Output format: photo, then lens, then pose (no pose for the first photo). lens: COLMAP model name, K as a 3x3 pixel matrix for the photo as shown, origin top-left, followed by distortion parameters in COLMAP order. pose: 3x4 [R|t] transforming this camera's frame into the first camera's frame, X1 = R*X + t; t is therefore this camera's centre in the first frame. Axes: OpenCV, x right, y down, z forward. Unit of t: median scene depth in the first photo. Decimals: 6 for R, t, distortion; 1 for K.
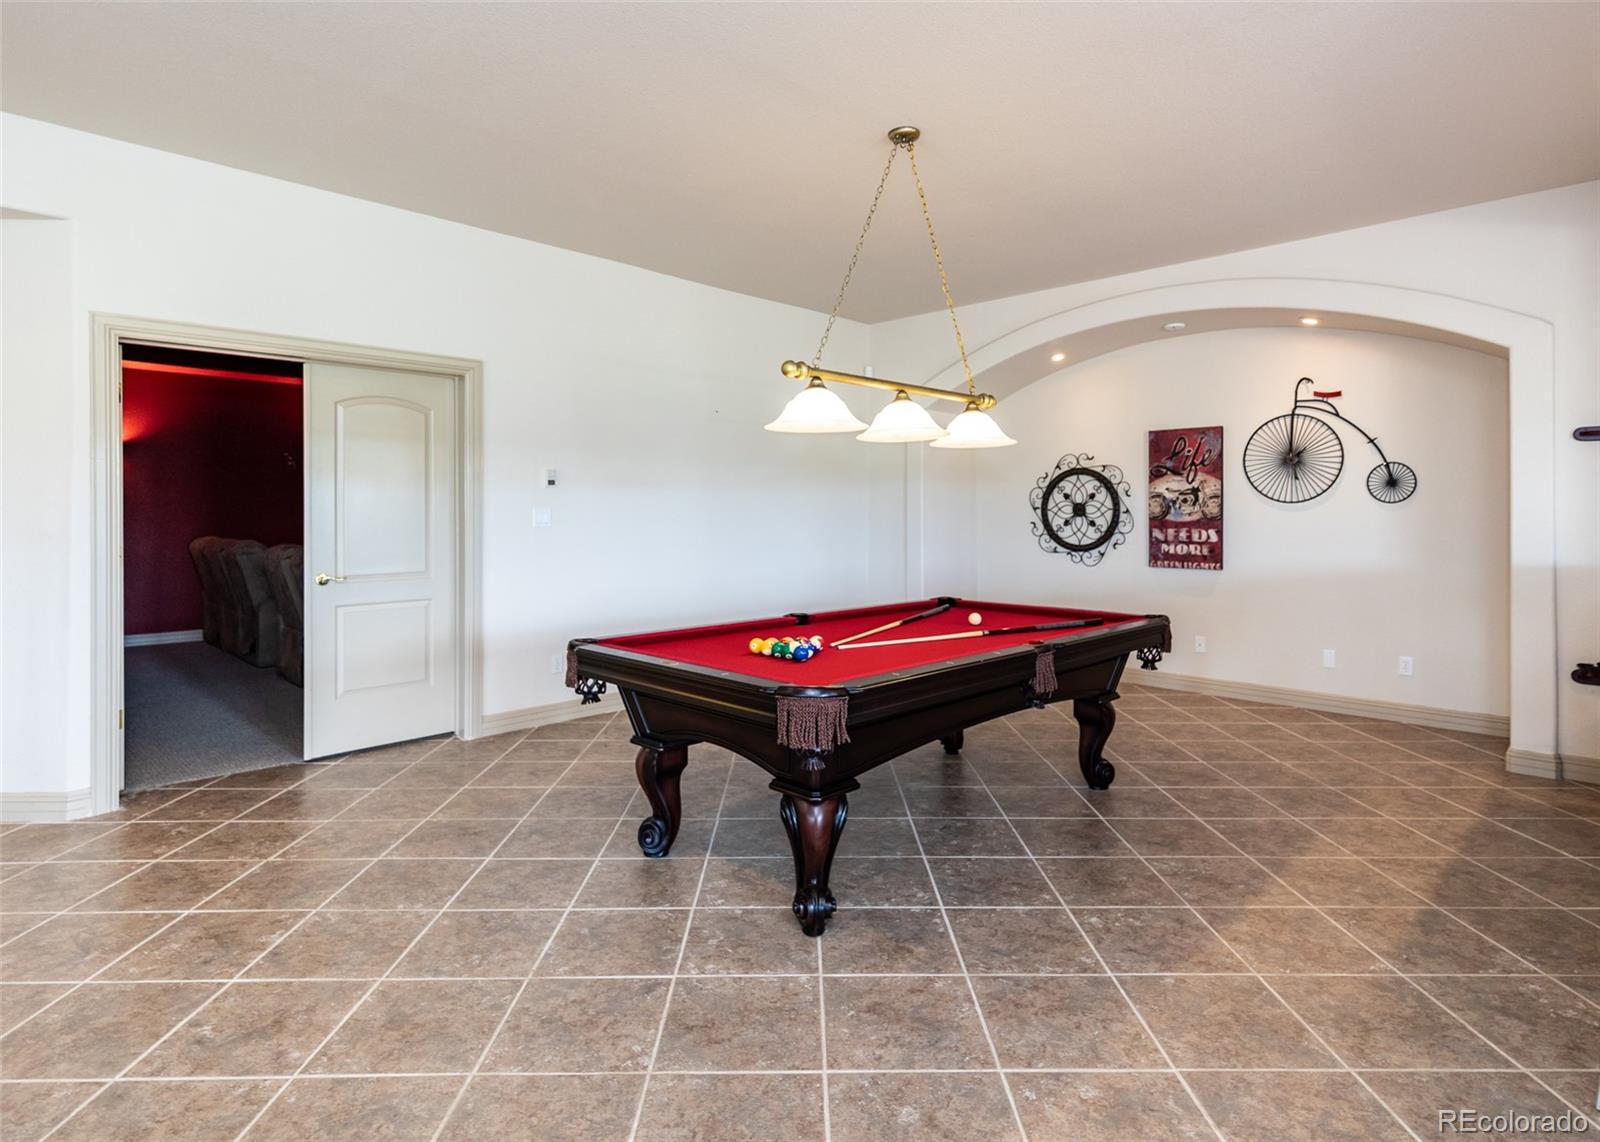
lens RADIAL K [[856.8, 0, 817.5], [0, 856.8, 511.8], [0, 0, 1]] dist [0.012735, 0.000709]
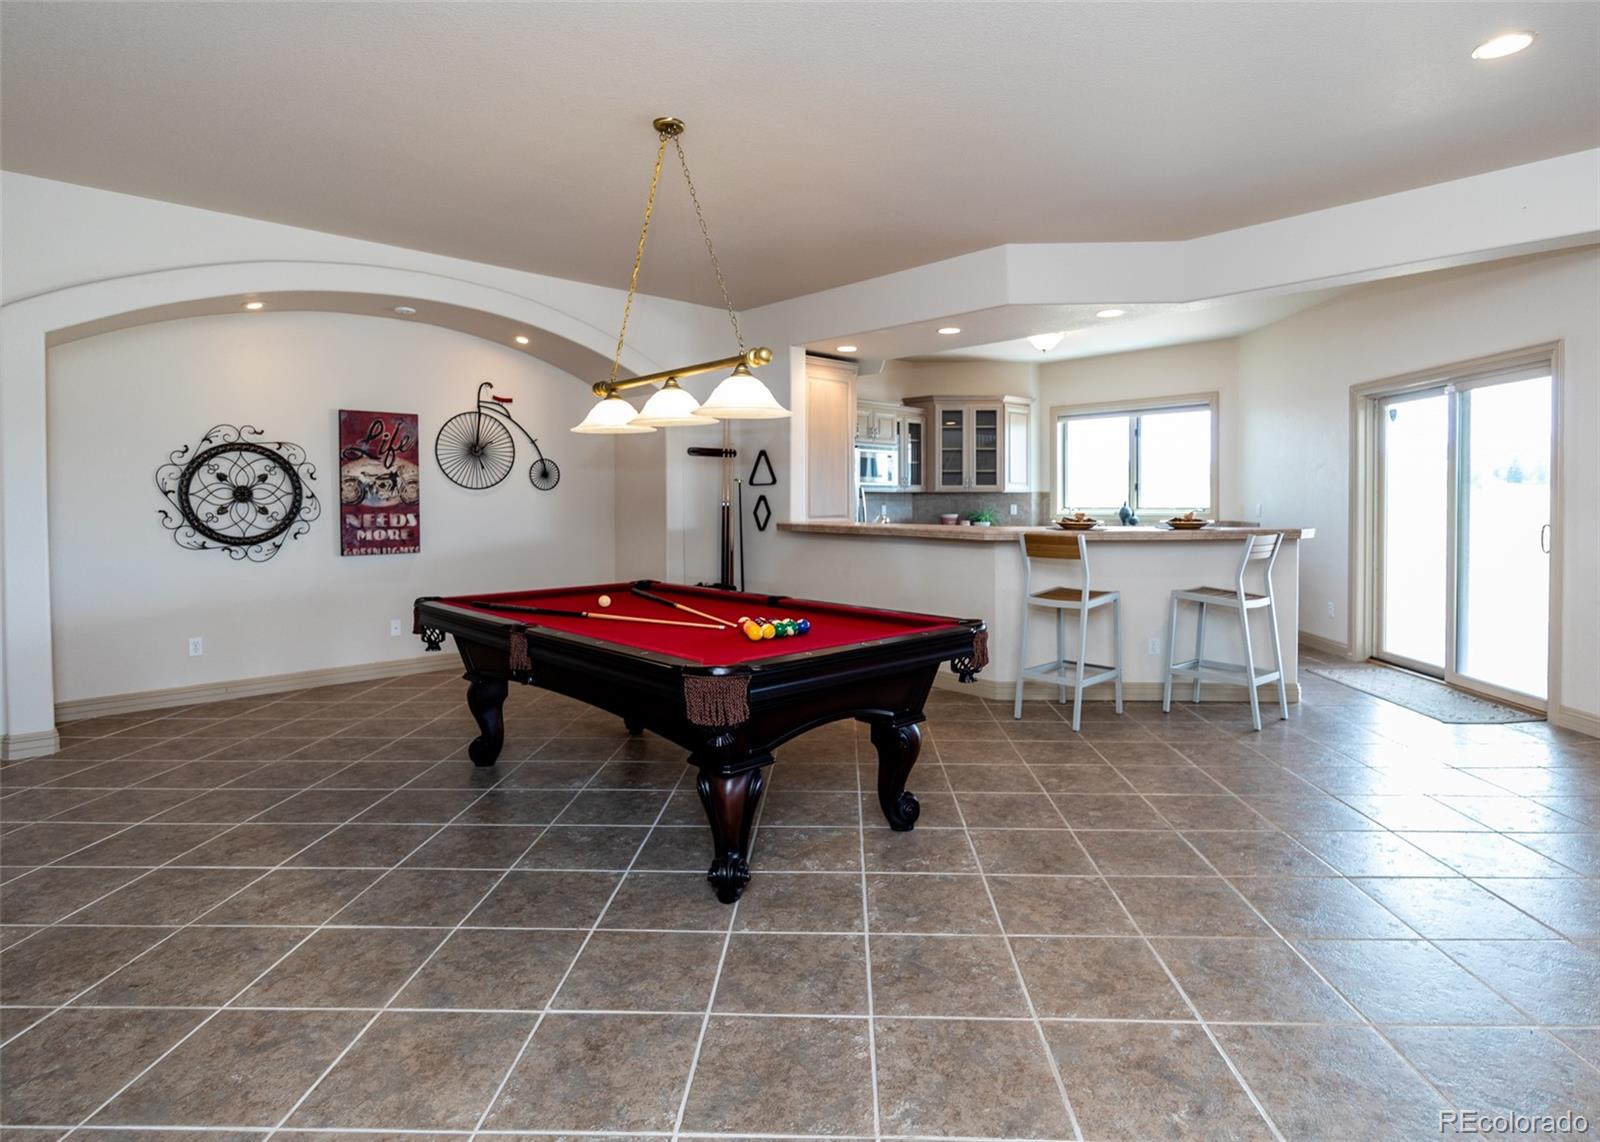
lens RADIAL K [[856.8, 0, 817.5], [0, 856.8, 511.8], [0, 0, 1]] dist [0.012735, 0.000709]
pose [[0.041400, -0.016437, 0.999007, -0.536333], [0.000636, 0.999865, 0.016425, 0.001381], [-0.999142, -0.000045, 0.041405, 0.457260]]
